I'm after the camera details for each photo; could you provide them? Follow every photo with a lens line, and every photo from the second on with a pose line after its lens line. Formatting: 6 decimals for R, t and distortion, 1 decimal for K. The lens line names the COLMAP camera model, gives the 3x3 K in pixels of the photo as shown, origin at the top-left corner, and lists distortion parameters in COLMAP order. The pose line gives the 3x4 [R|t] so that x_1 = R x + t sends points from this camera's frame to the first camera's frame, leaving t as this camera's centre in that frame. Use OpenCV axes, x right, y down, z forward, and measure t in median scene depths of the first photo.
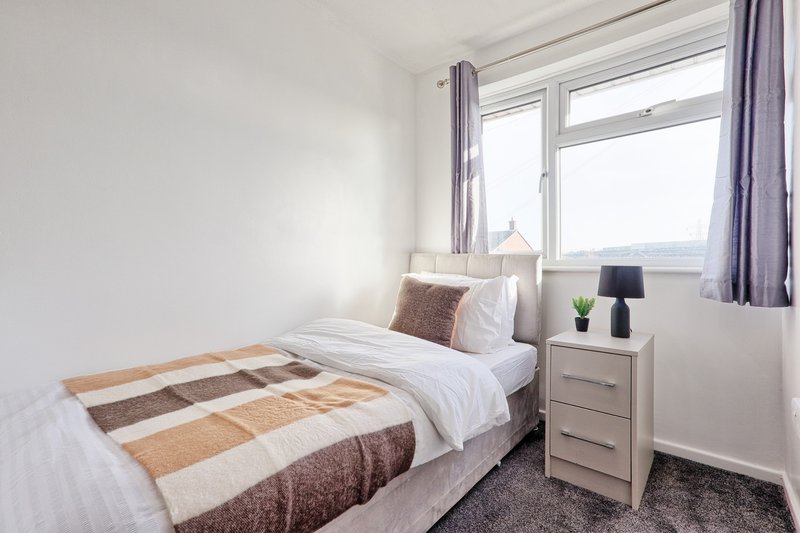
lens RADIAL K [[371.2, 0, 400.0], [0, 371.2, 266.5], [0, 0, 1]] dist [-0.010179, 0.020625]
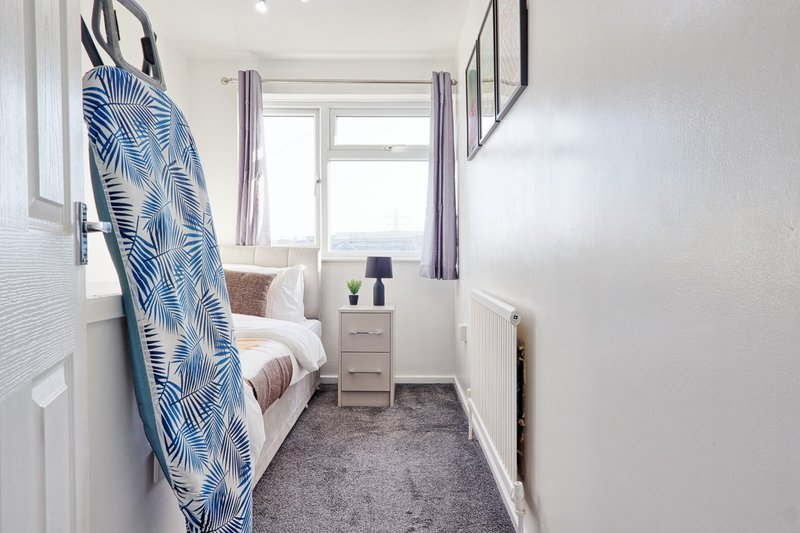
lens RADIAL K [[511.3, 0, 400.0], [0, 511.3, 266.5], [0, 0, 1]] dist [0.034642, -0.000136]
pose [[0.774944, -0.012185, 0.631913, -0.626673], [0.003289, 0.999878, 0.015247, 0.006486], [-0.632022, -0.009737, 0.774889, -0.625269]]
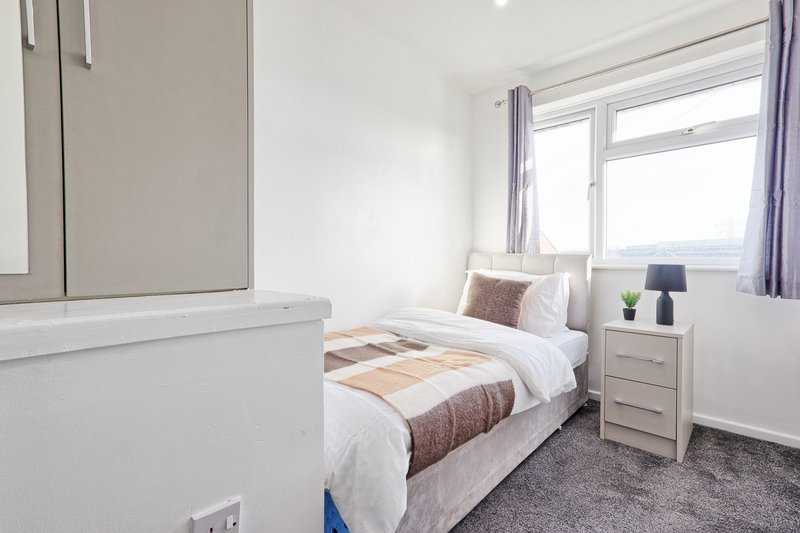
lens RADIAL K [[371.2, 0, 400.0], [0, 371.2, 266.5], [0, 0, 1]] dist [-0.010179, 0.020625]
pose [[0.998886, 0.004667, -0.046964, -0.200298], [-0.004378, 0.999971, 0.006256, 0.000890], [0.046992, -0.006043, 0.998877, -0.228690]]
